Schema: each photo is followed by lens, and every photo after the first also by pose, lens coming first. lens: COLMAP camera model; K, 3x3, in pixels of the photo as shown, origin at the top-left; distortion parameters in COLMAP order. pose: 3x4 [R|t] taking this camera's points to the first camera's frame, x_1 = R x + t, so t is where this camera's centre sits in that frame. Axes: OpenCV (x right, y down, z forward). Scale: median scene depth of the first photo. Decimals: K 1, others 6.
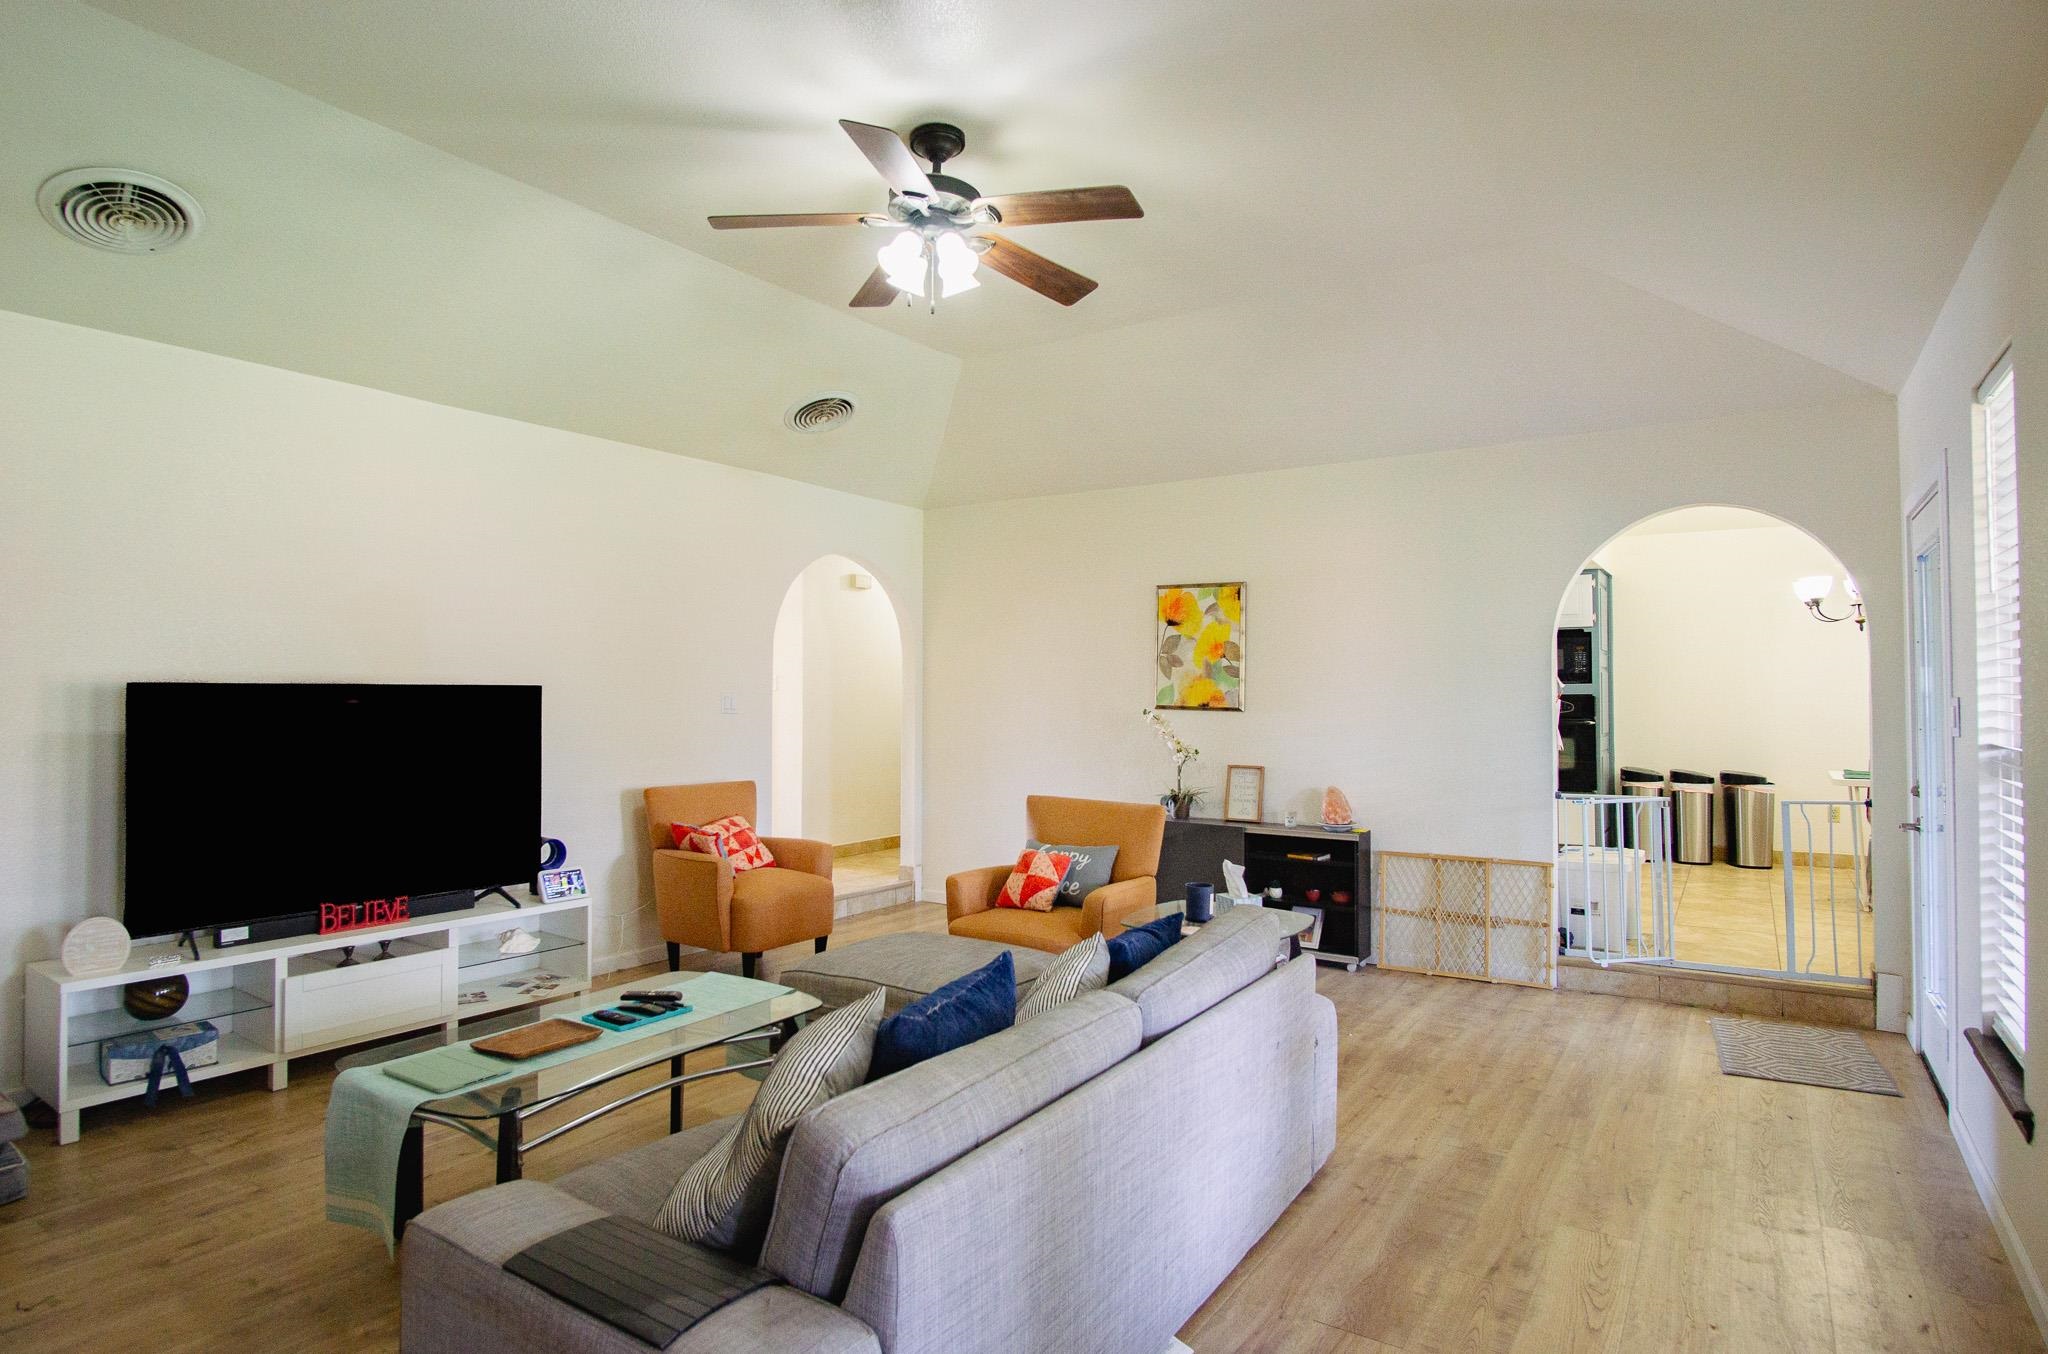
lens RADIAL K [[1106.0, 0, 1008.0], [0, 1106.0, 671.8], [0, 0, 1]] dist [-0.034606, 0.009632]
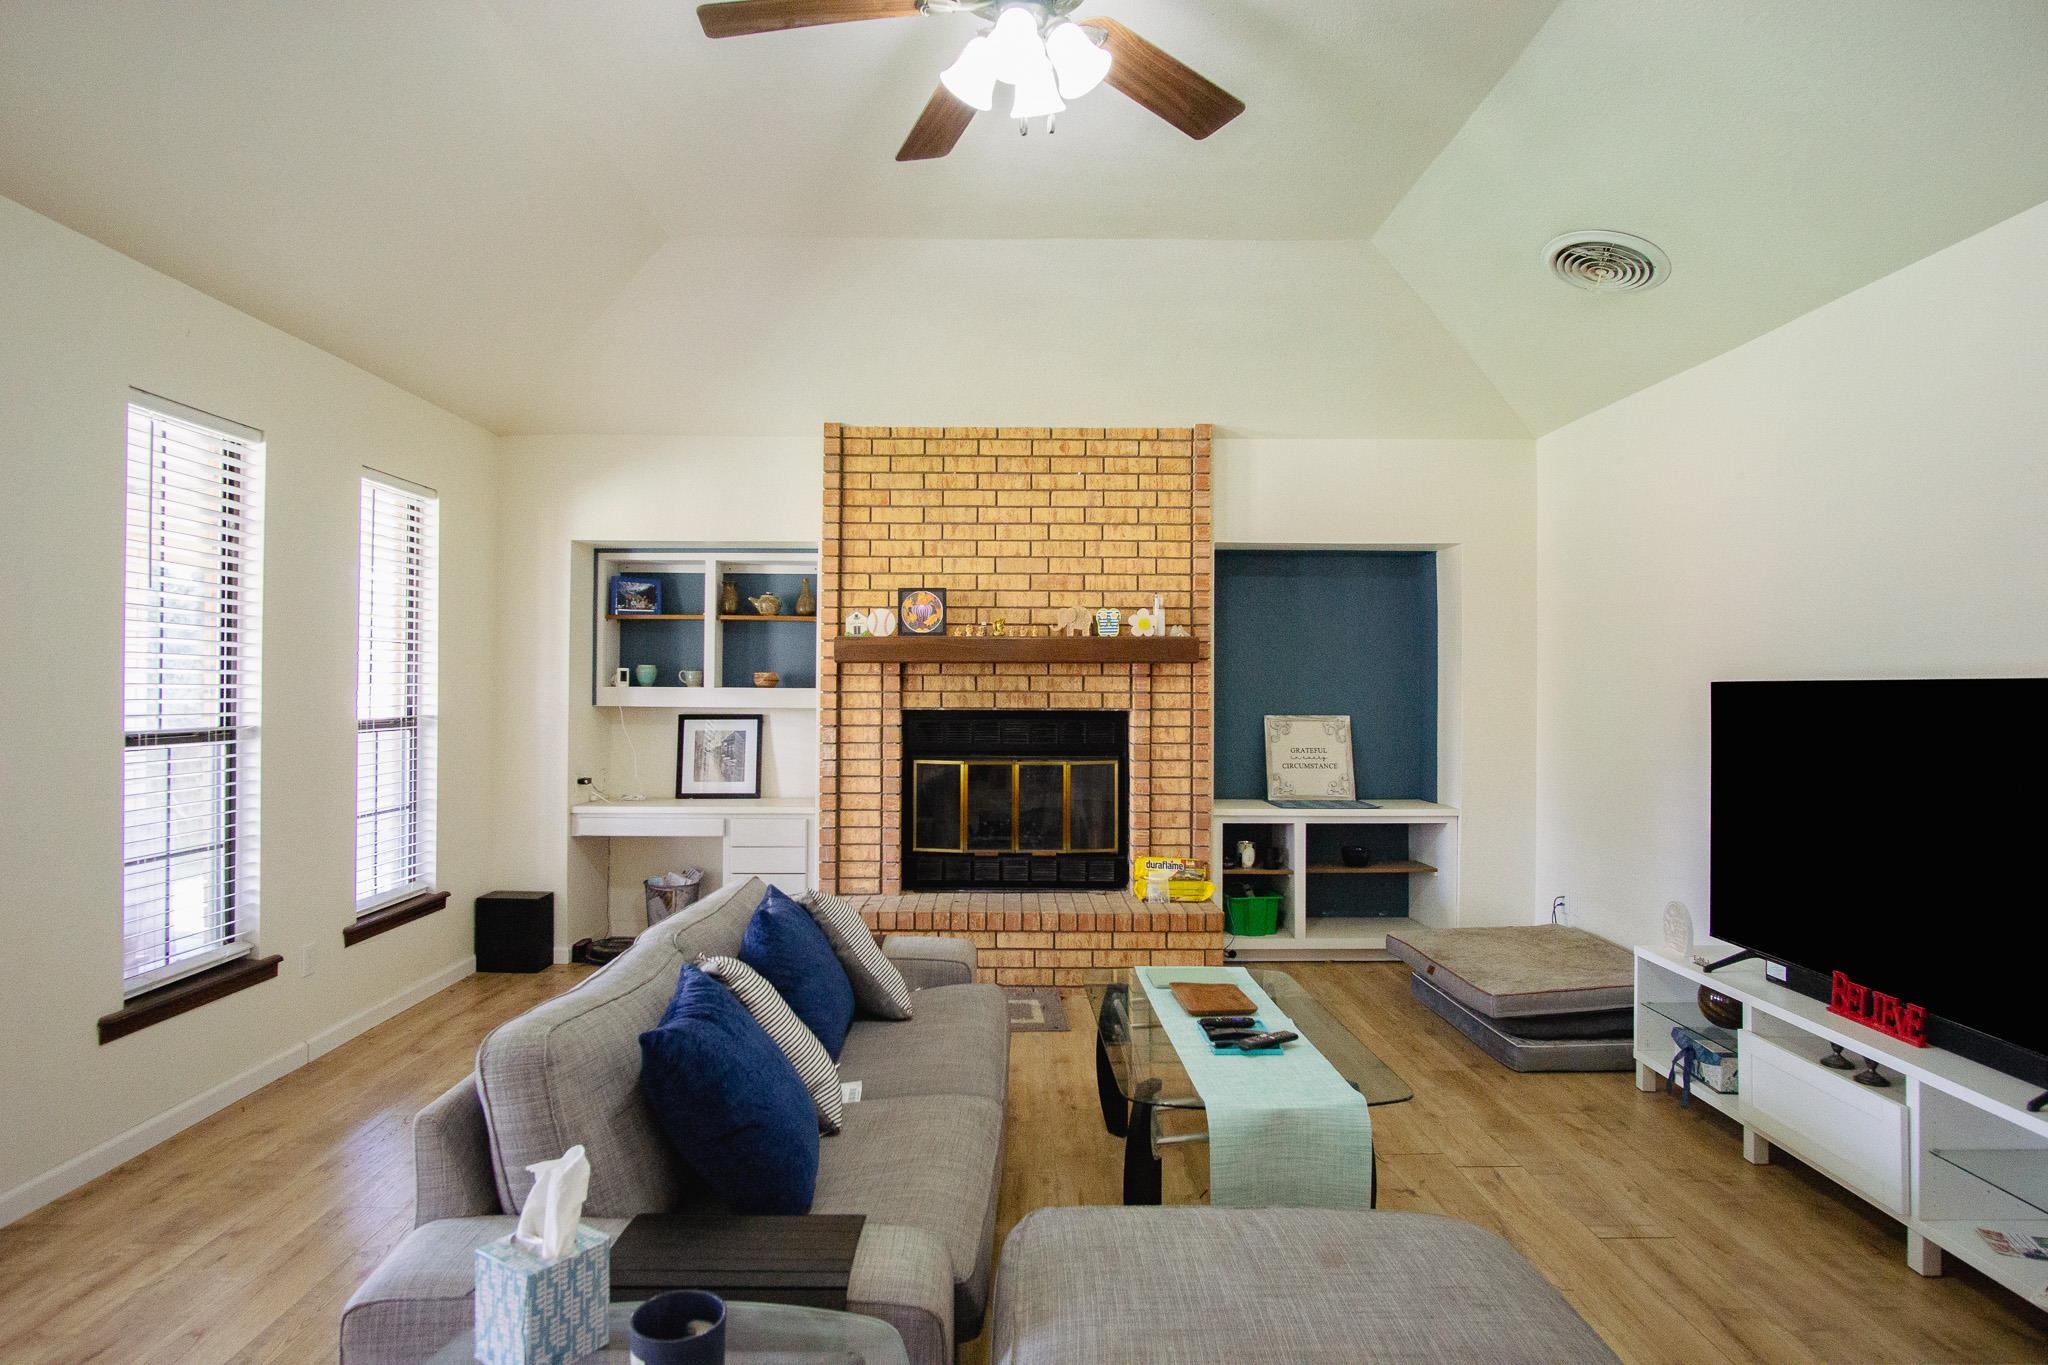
lens RADIAL K [[1098.9, 0, 1000.8], [0, 1098.9, 673.1], [0, 0, 1]] dist [-0.024965, 0.001725]
pose [[-0.828625, -0.011067, -0.559694, 0.265455], [0.006419, 0.999551, -0.029269, 0.026495], [0.559767, -0.027846, -0.828182, 1.310353]]
